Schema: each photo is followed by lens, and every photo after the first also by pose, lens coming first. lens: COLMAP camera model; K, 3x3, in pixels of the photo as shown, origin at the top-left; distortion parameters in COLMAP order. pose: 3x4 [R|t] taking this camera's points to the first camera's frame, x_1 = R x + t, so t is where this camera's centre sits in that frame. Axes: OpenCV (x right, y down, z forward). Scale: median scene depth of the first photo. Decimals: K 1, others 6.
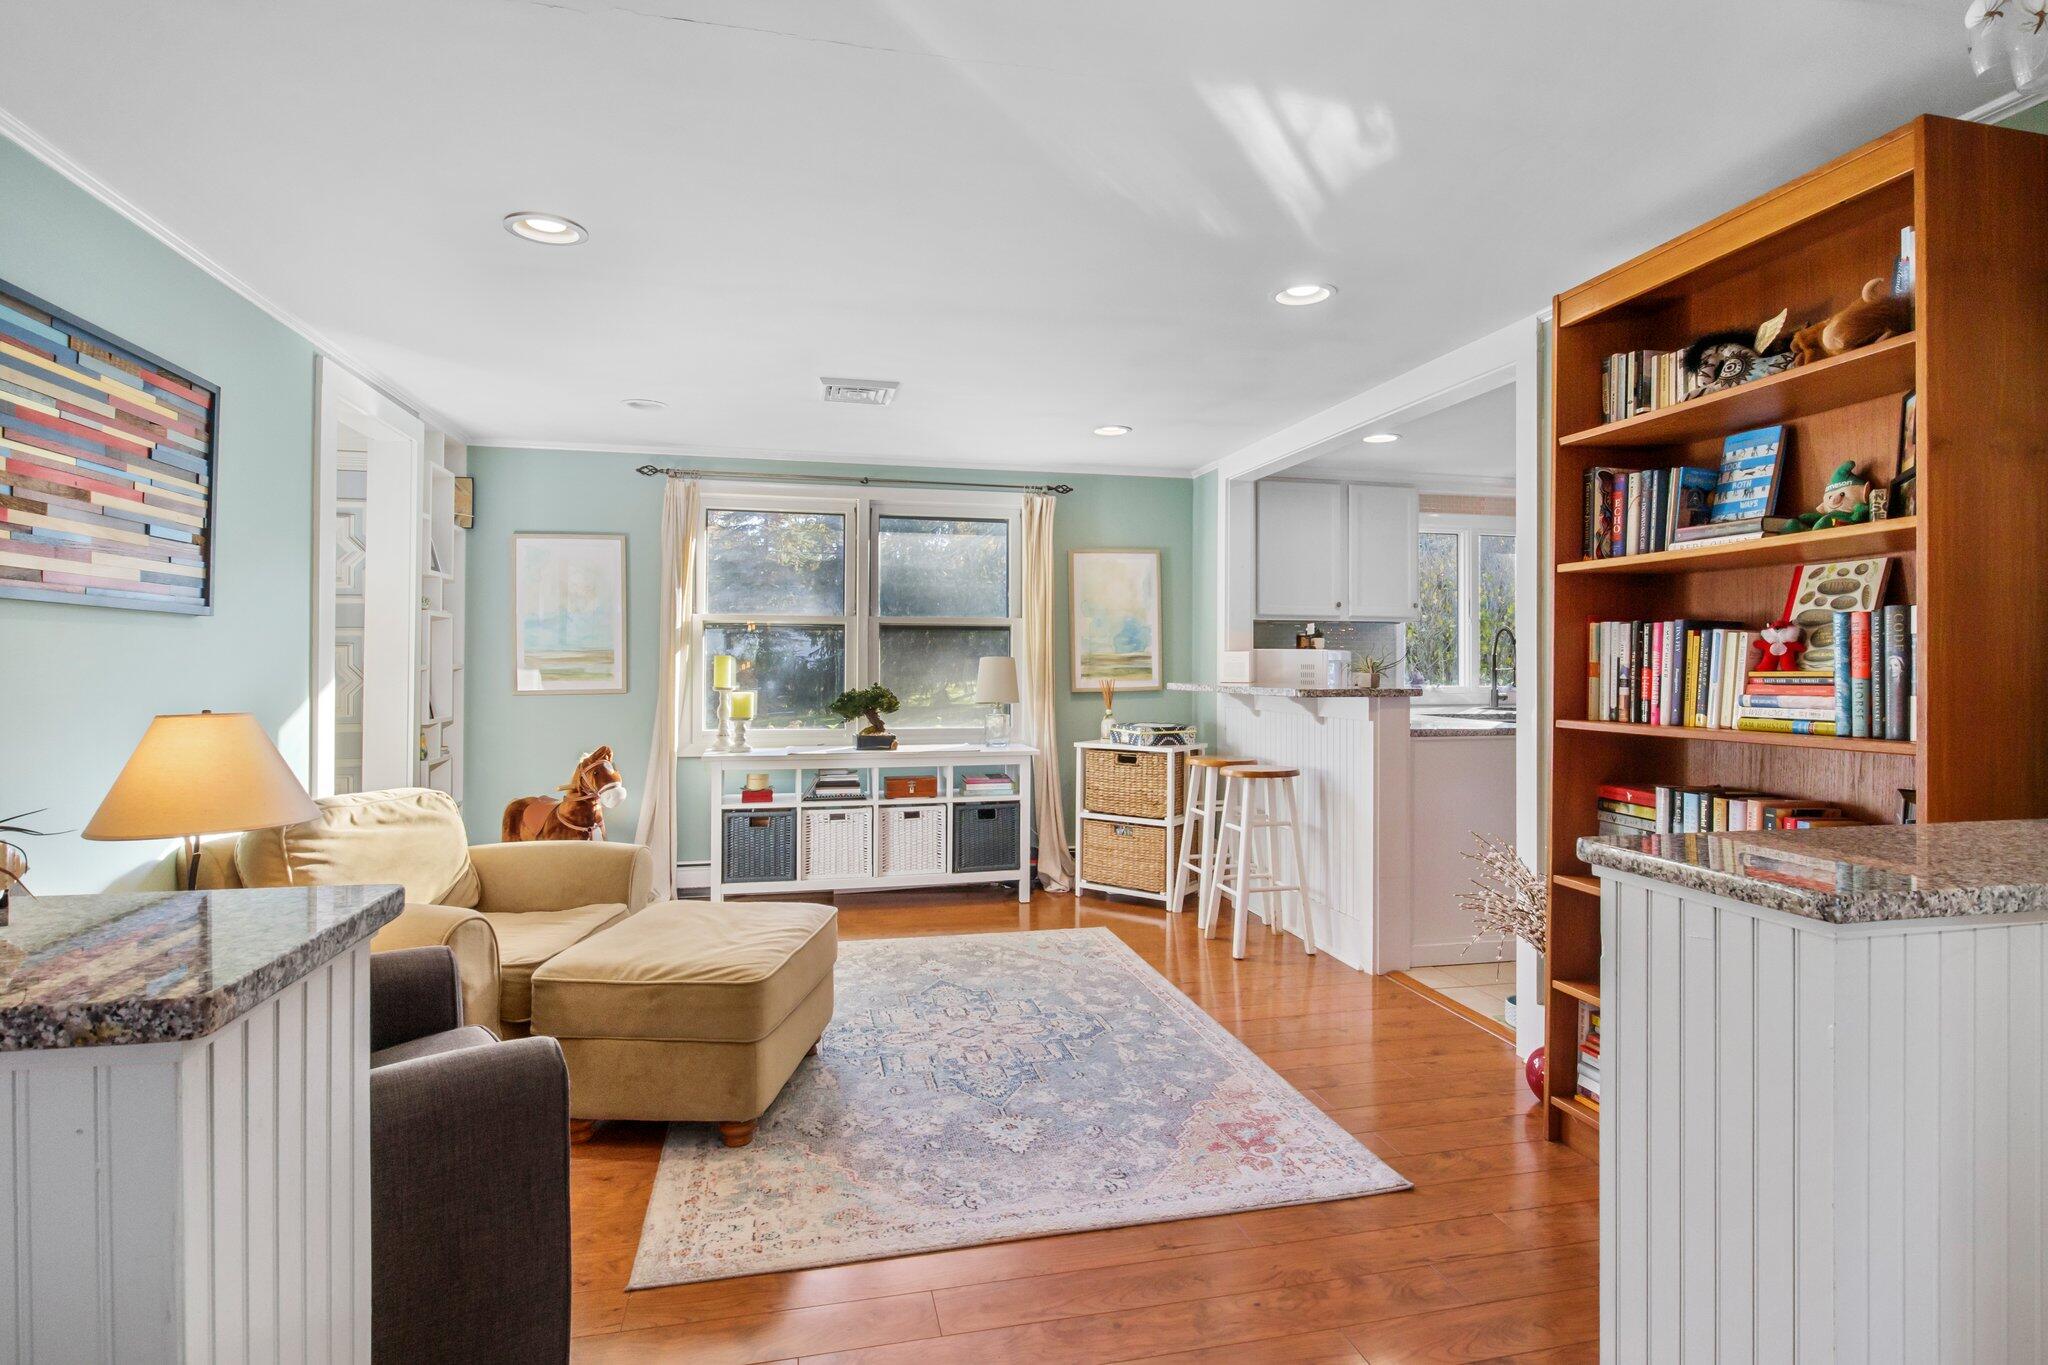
lens RADIAL K [[1020.1, 0, 1029.1], [0, 1020.1, 676.1], [0, 0, 1]] dist [-0.011019, -0.001362]
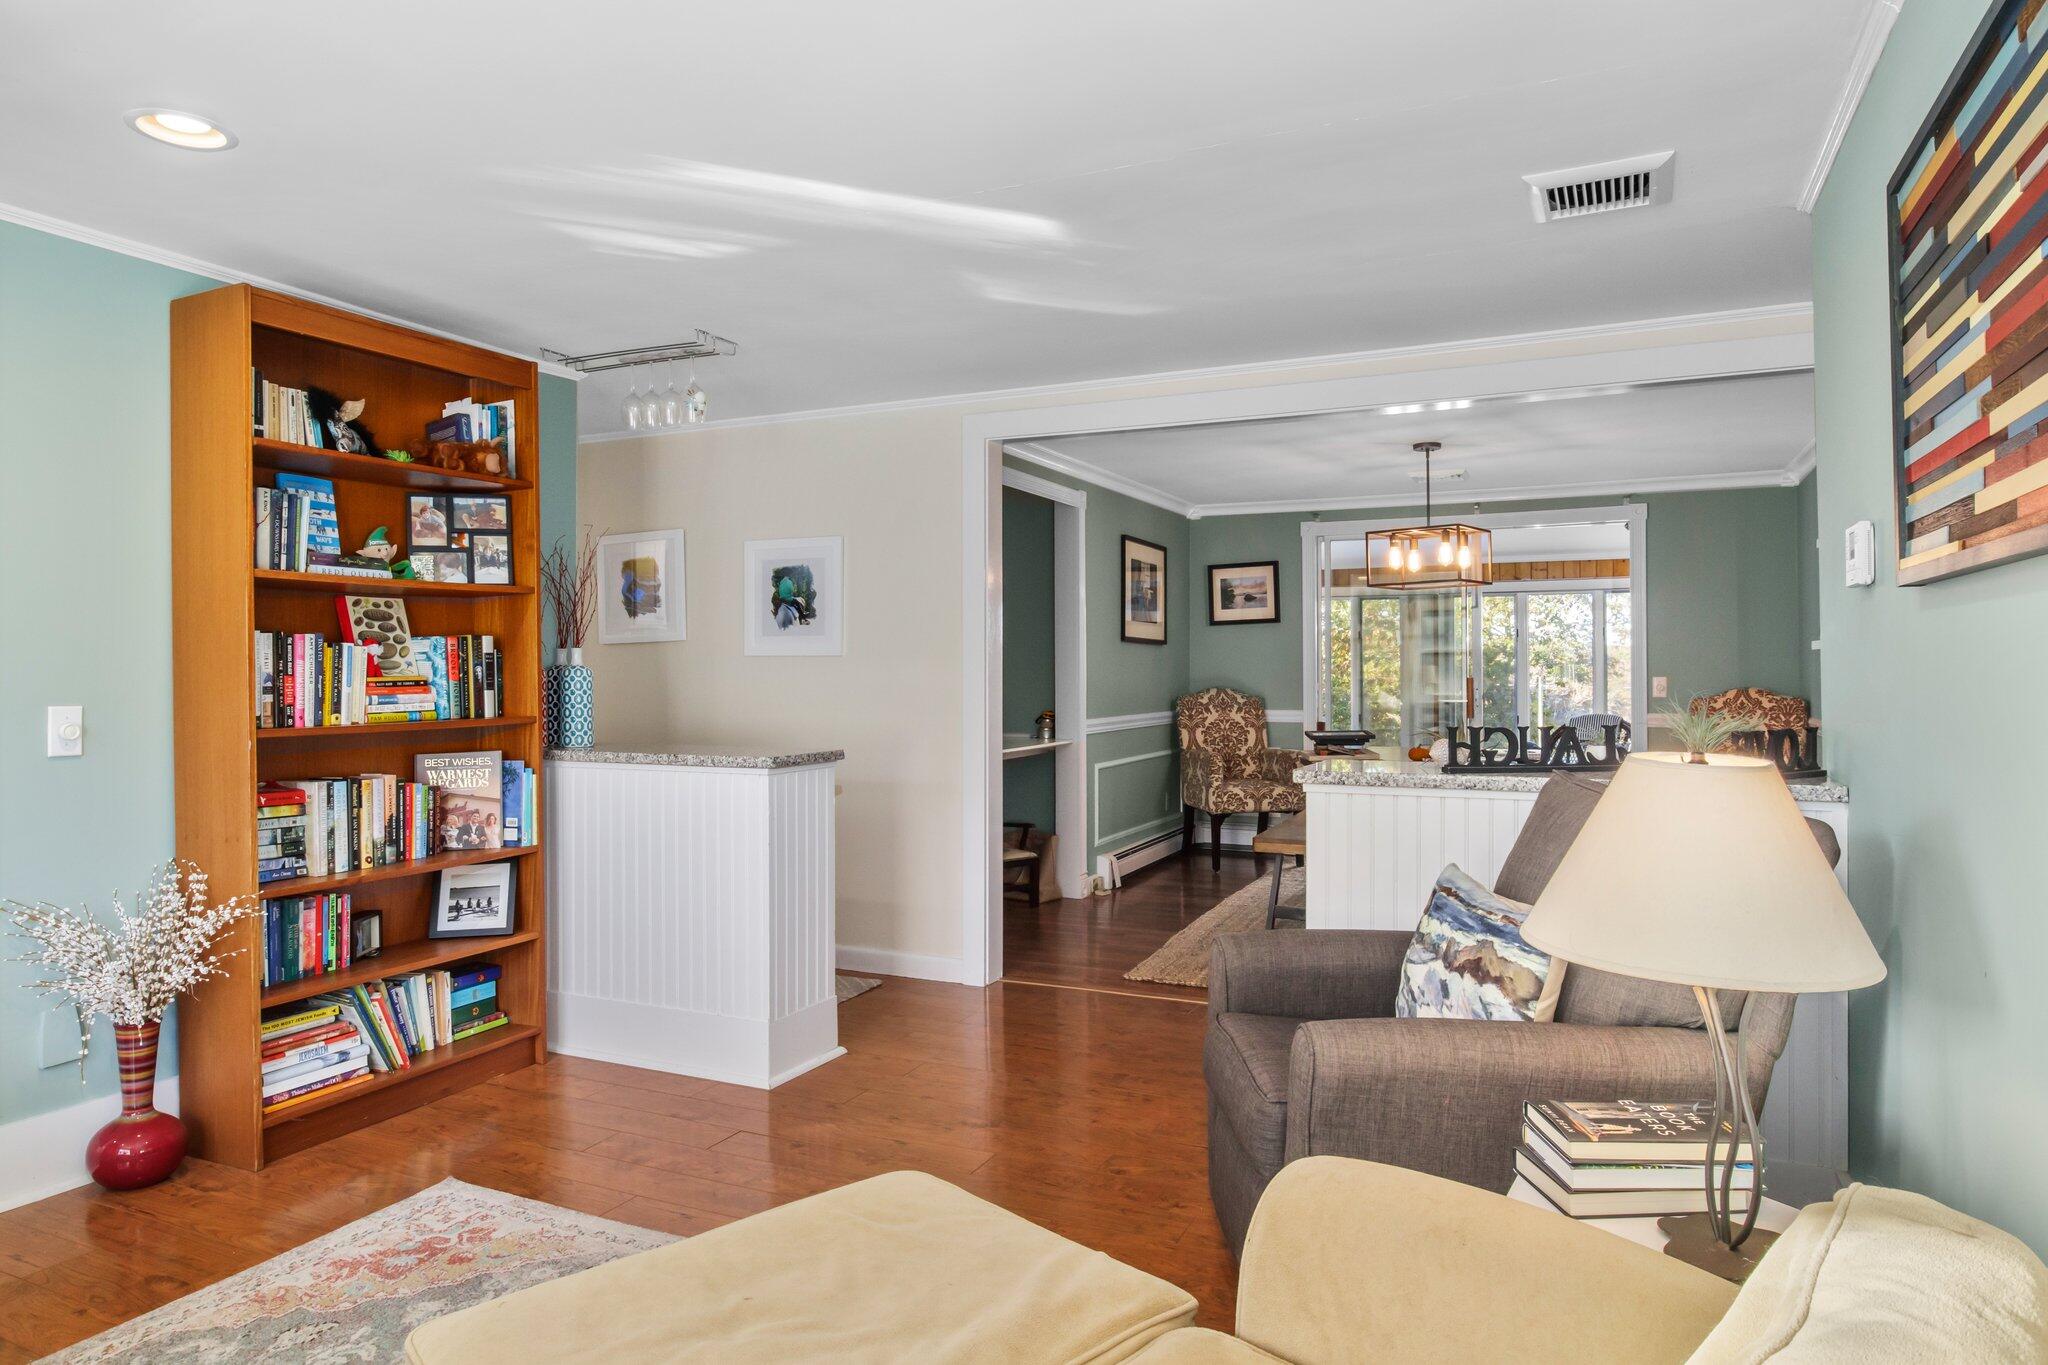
lens RADIAL K [[1267.8, 0, 1021.9], [0, 1267.8, 672.4], [0, 0, 1]] dist [-0.002231, 0.000211]
pose [[-0.779283, -0.006757, 0.626636, -0.842059], [0.004769, 0.999849, 0.016712, -0.030230], [-0.626654, 0.016011, -0.779133, 1.562038]]
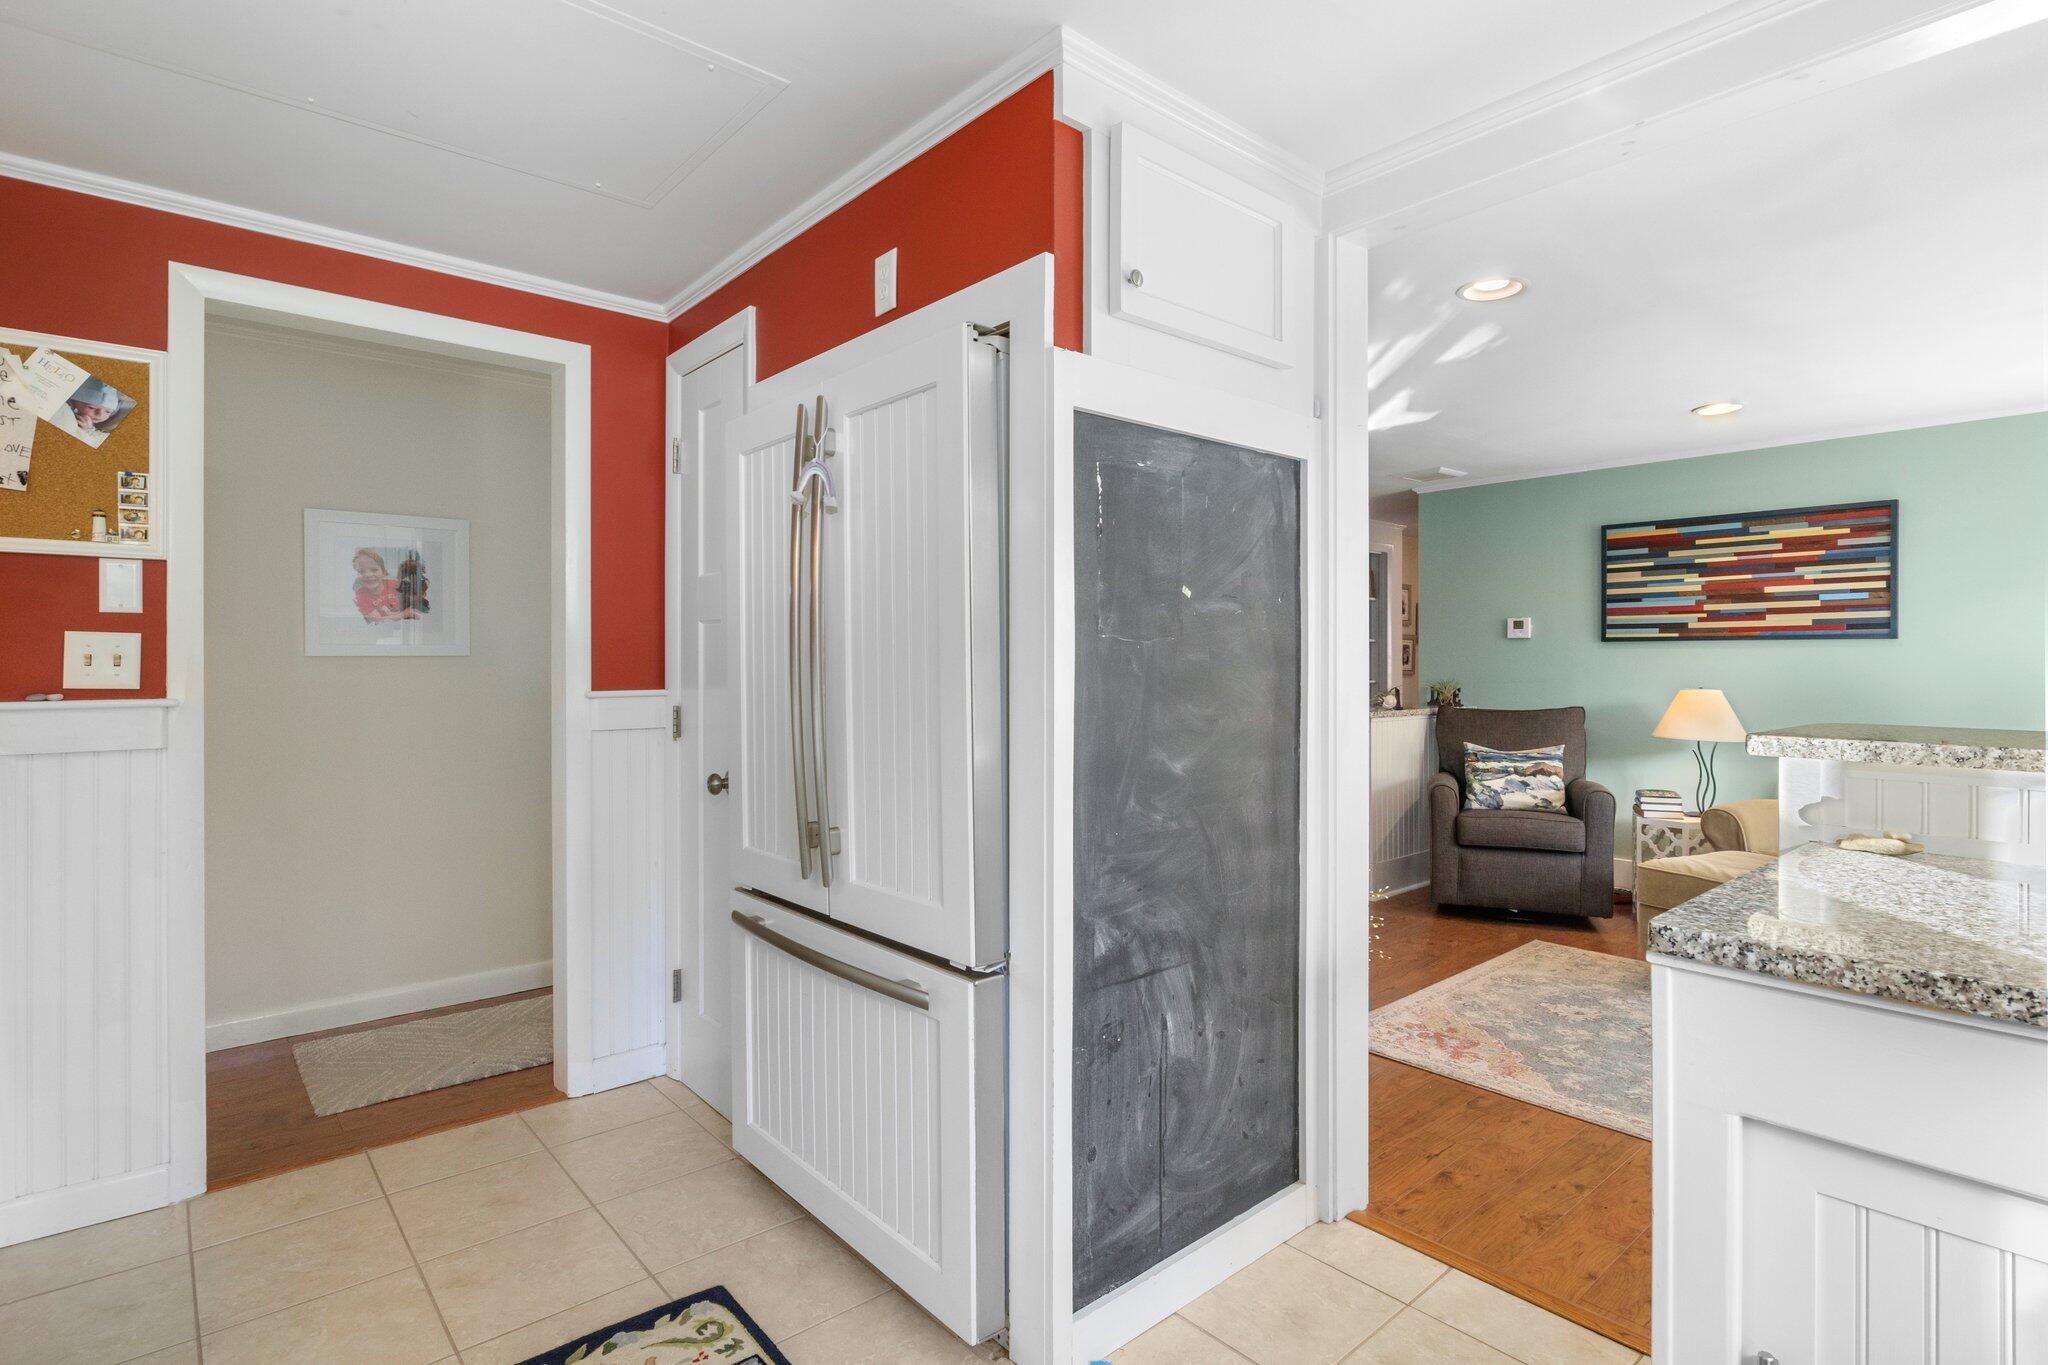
lens RADIAL K [[1020.1, 0, 1030.2], [0, 1020.1, 662.1], [0, 0, 1]] dist [-0.011019, -0.001362]
pose [[-0.883929, 0.000005, -0.467621, 1.345271], [-0.002835, 0.999982, 0.005370, -0.026788], [0.467612, 0.006073, -0.883913, 1.986672]]
